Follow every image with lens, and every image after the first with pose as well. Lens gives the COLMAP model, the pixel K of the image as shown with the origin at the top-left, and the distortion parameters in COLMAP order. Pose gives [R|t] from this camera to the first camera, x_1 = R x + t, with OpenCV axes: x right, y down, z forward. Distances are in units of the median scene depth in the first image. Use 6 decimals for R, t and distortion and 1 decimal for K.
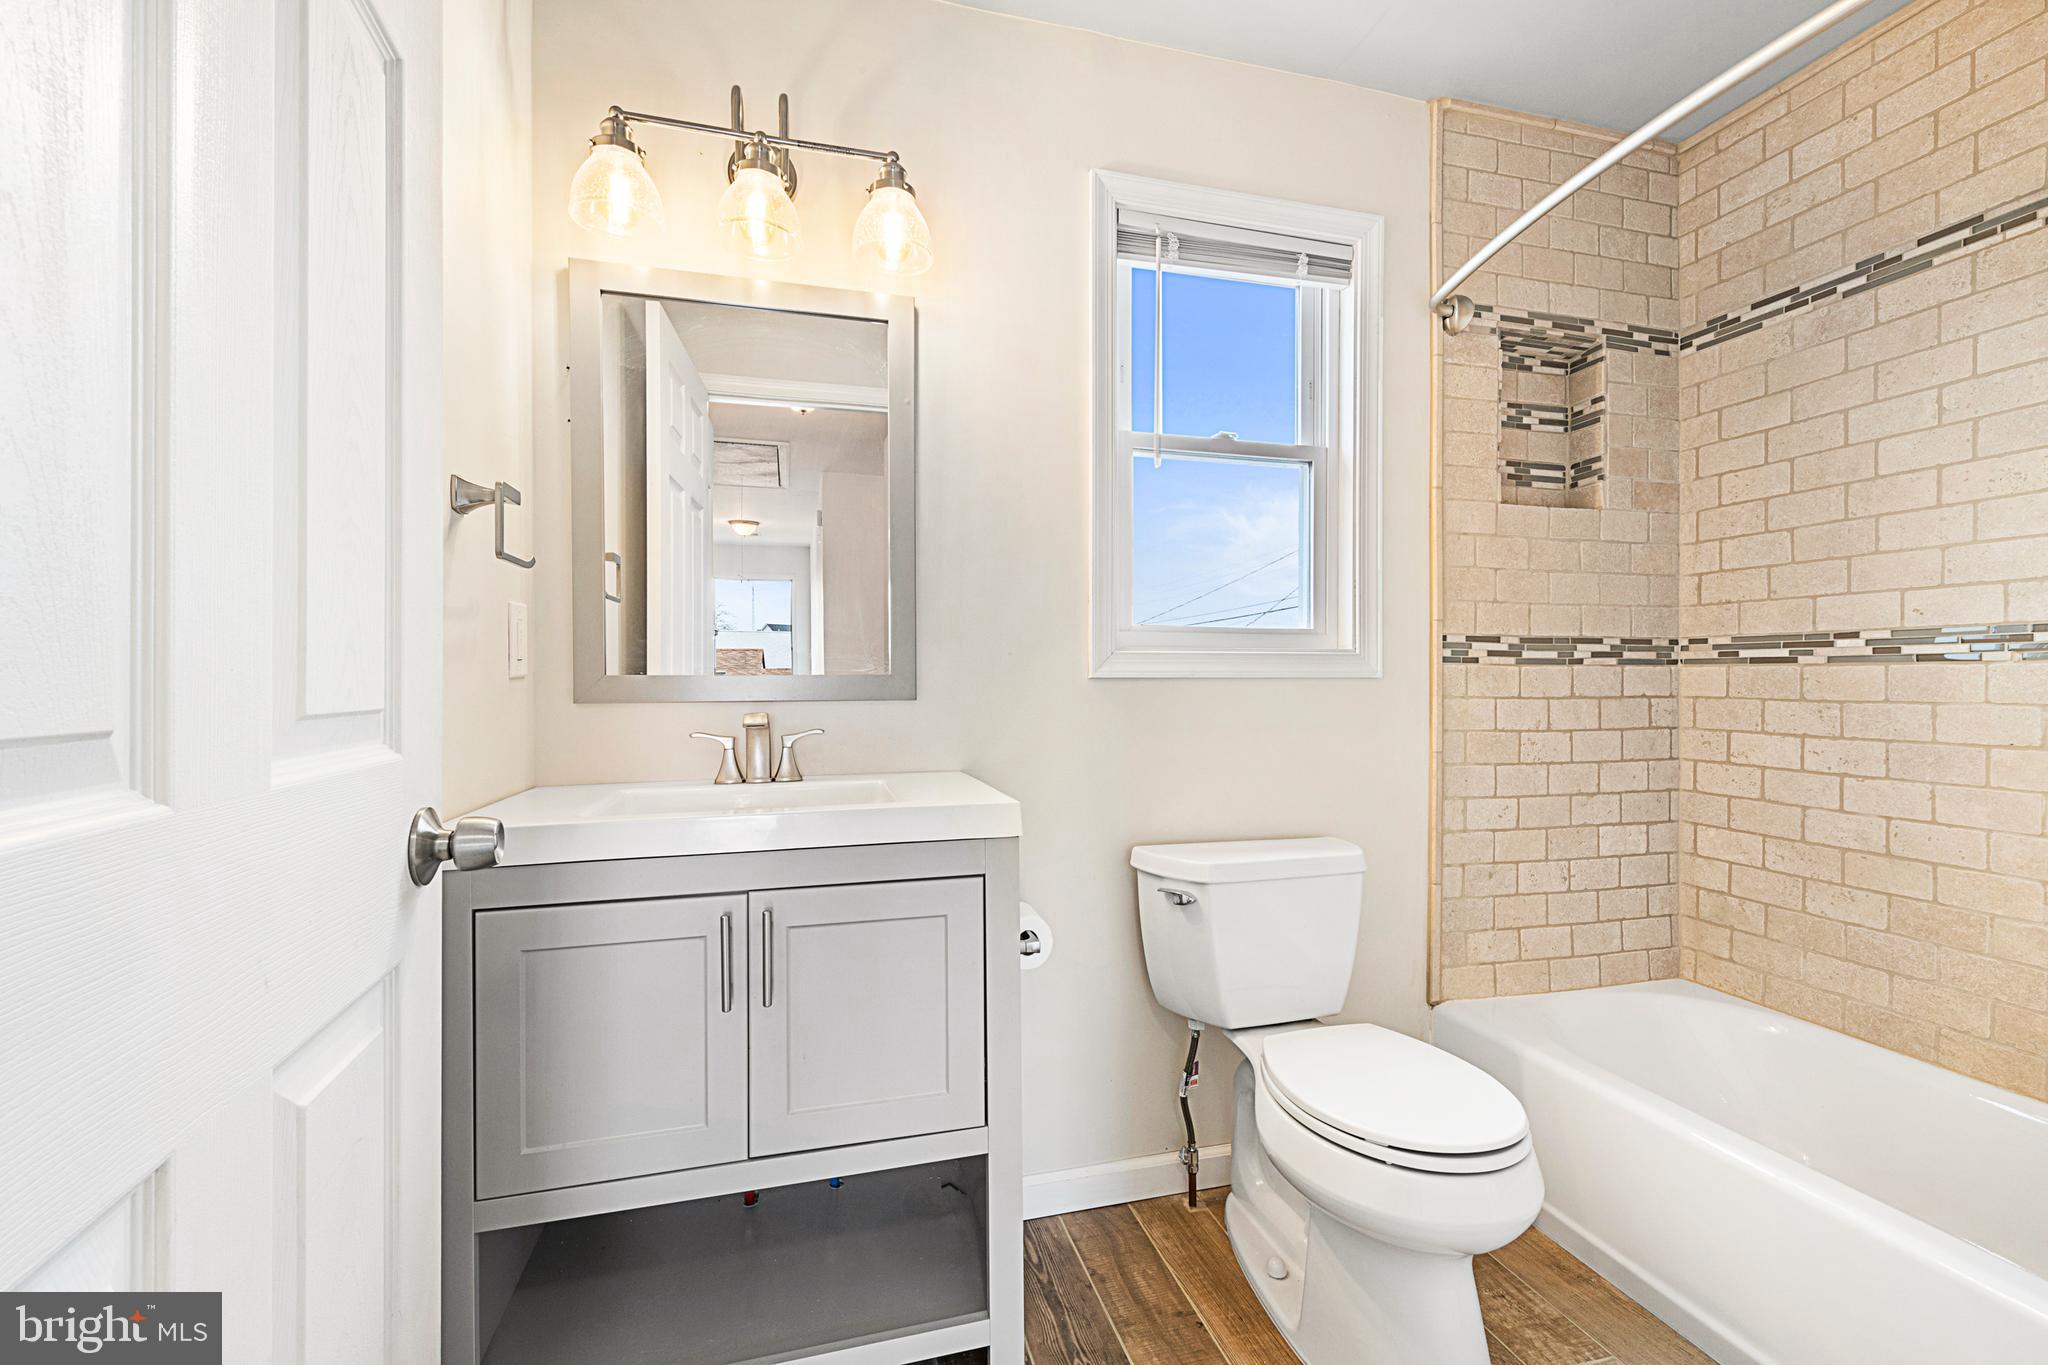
lens RADIAL K [[877.9, 0, 1030.7], [0, 877.9, 697.2], [0, 0, 1]] dist [-0.000122, 0.000243]
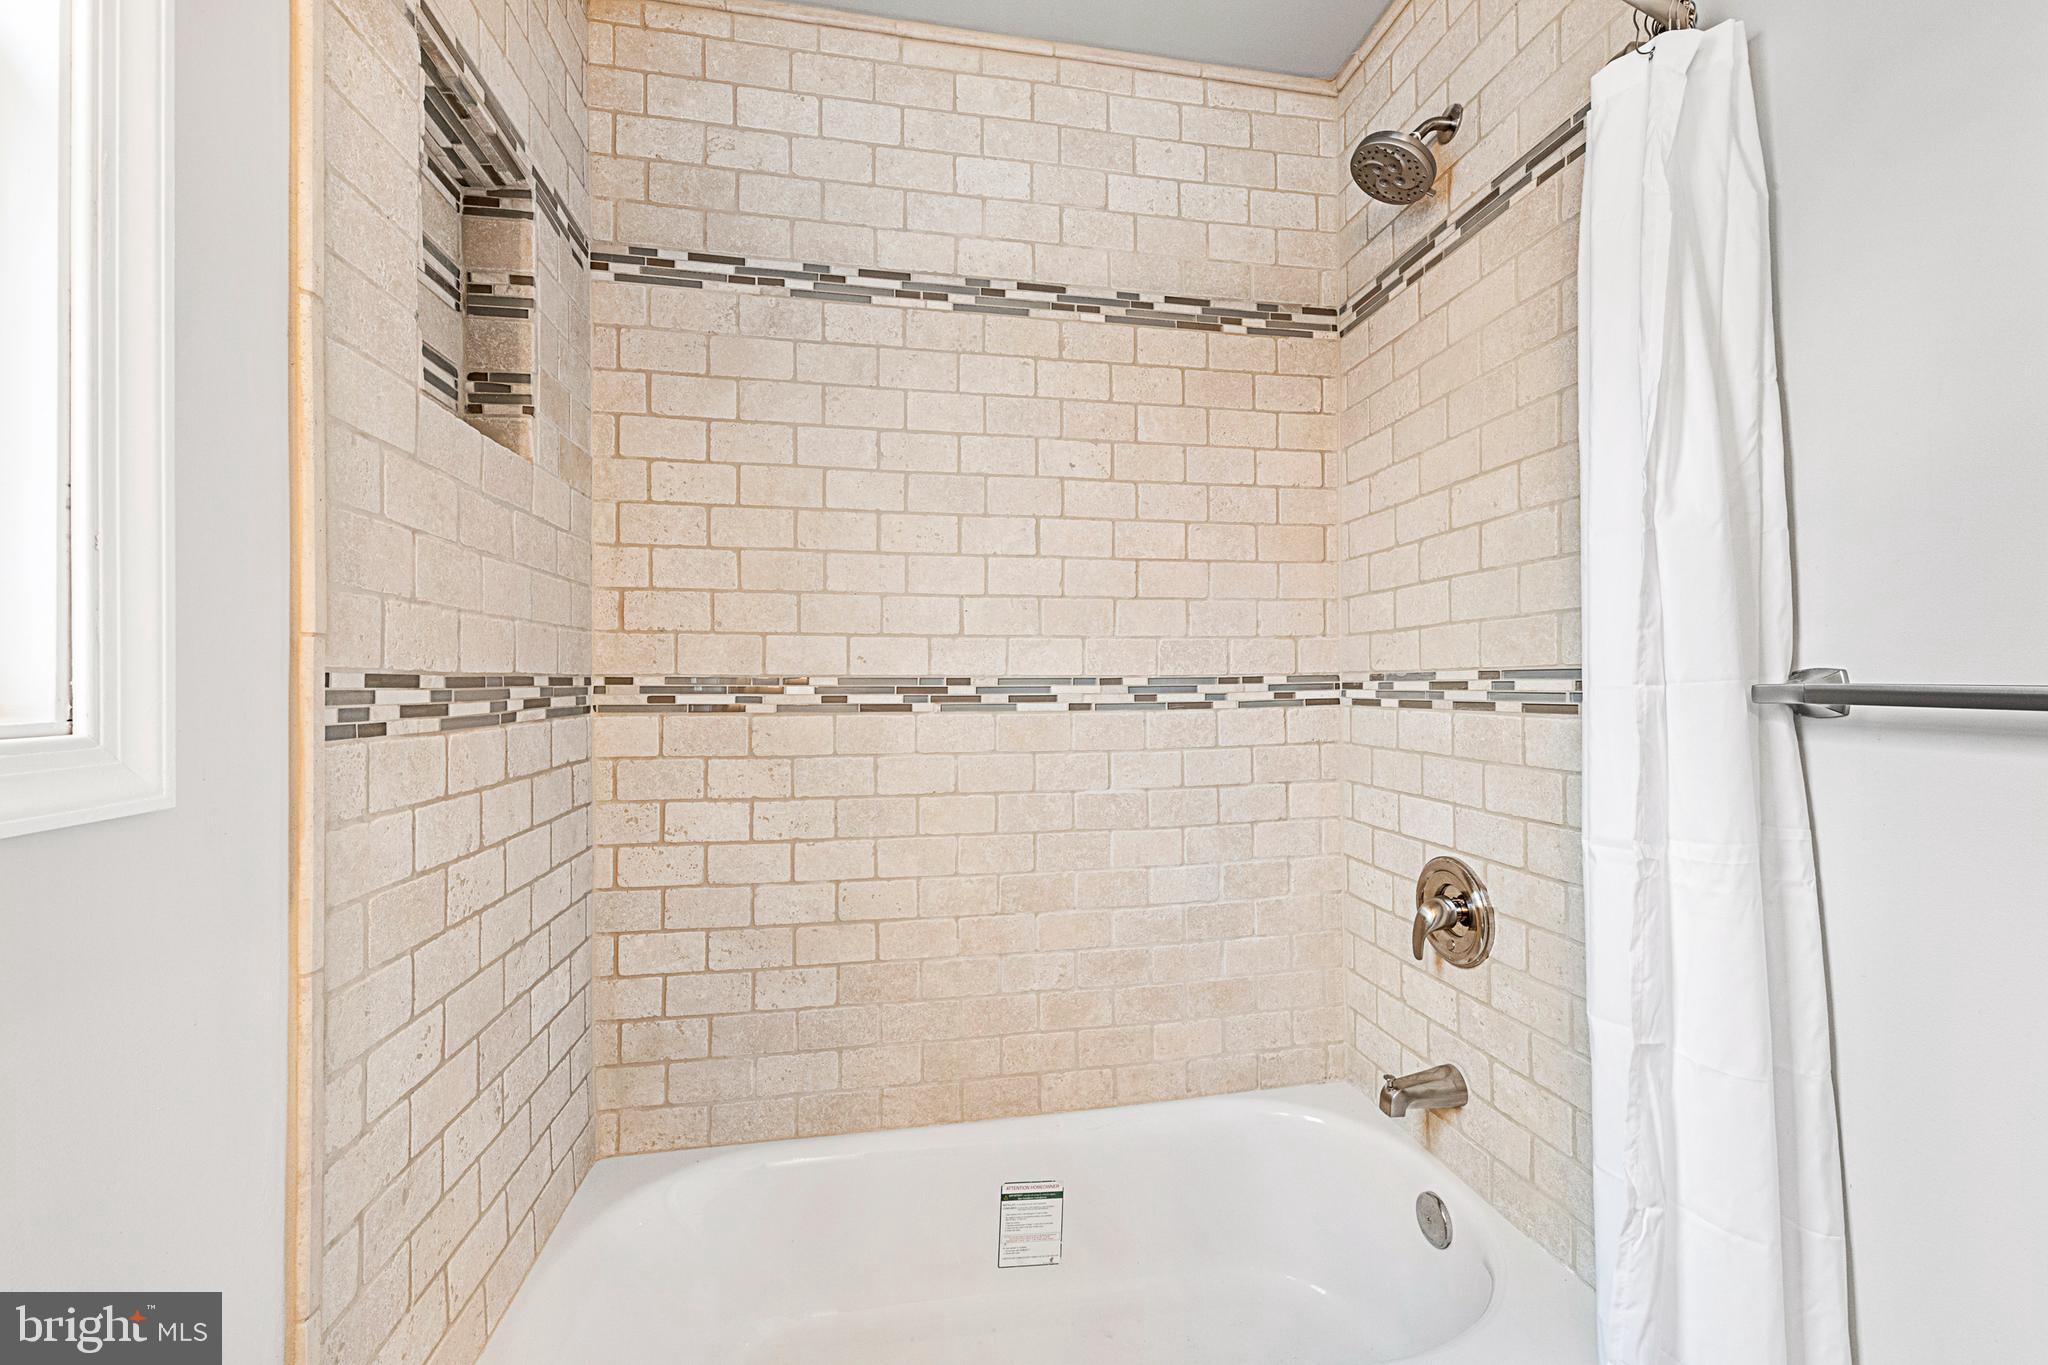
lens RADIAL K [[815.1, 0, 1029.7], [0, 815.1, 677.3], [0, 0, 1]] dist [0.004742, -0.000243]
pose [[0.092021, 0.005515, 0.995742, 0.129867], [0.018096, 0.999810, -0.007210, -0.059919], [-0.995593, 0.018682, 0.091904, 0.646104]]
